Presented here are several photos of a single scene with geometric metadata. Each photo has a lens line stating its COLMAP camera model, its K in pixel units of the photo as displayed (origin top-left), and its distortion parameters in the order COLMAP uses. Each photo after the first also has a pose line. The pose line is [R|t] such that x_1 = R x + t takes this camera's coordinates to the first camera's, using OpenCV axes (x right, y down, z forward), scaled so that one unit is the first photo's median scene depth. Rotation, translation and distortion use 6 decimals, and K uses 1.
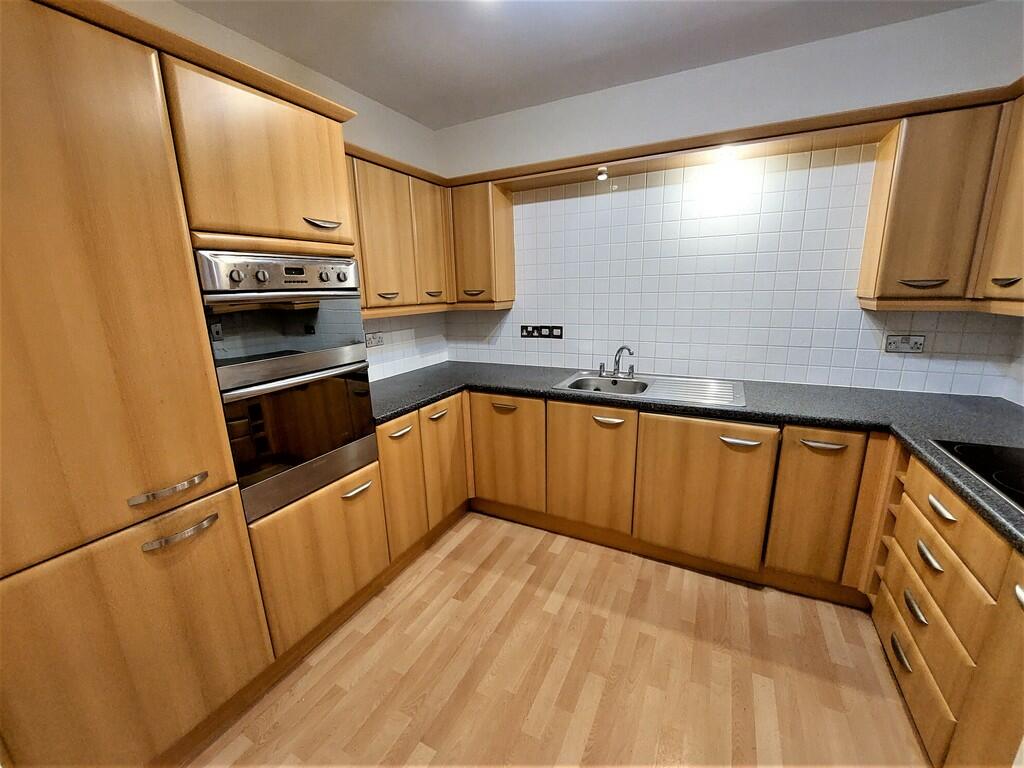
lens RADIAL K [[408.5, 0, 510.6], [0, 408.5, 381.2], [0, 0, 1]] dist [-0.021101, -0.002051]
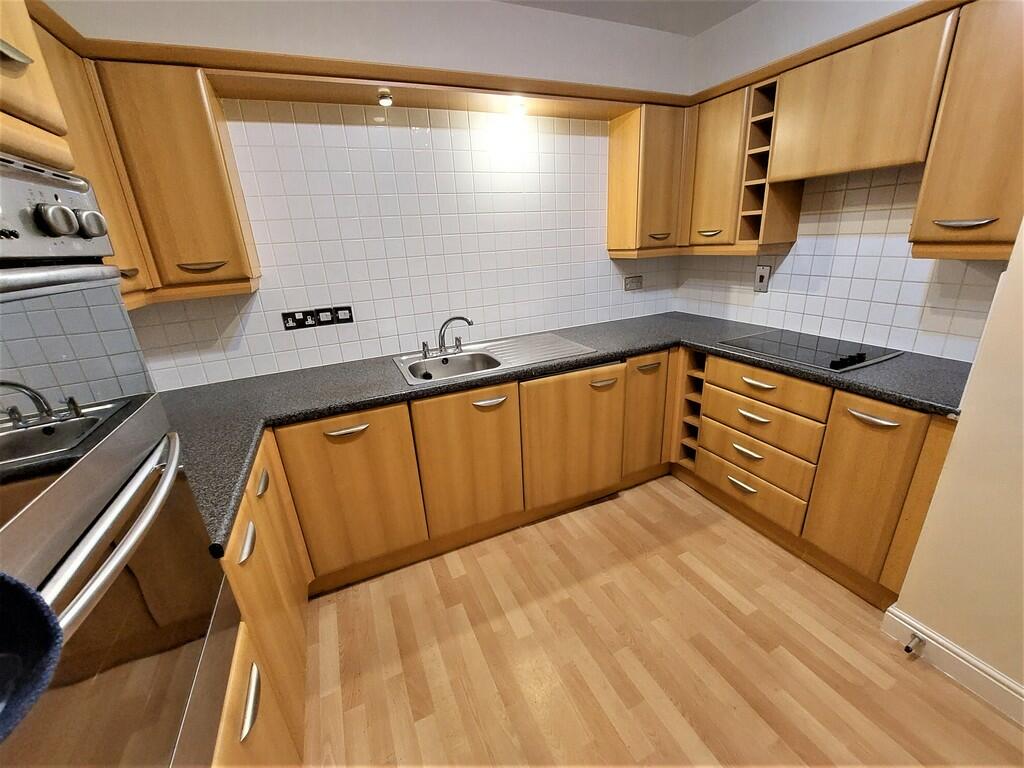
lens RADIAL K [[408.5, 0, 513.9], [0, 408.5, 382.9], [0, 0, 1]] dist [-0.021101, -0.002051]
pose [[0.616762, -0.265901, 0.740879, -0.356542], [0.210904, 0.962626, 0.169914, -0.079001], [-0.758370, 0.051458, 0.649790, 0.382931]]
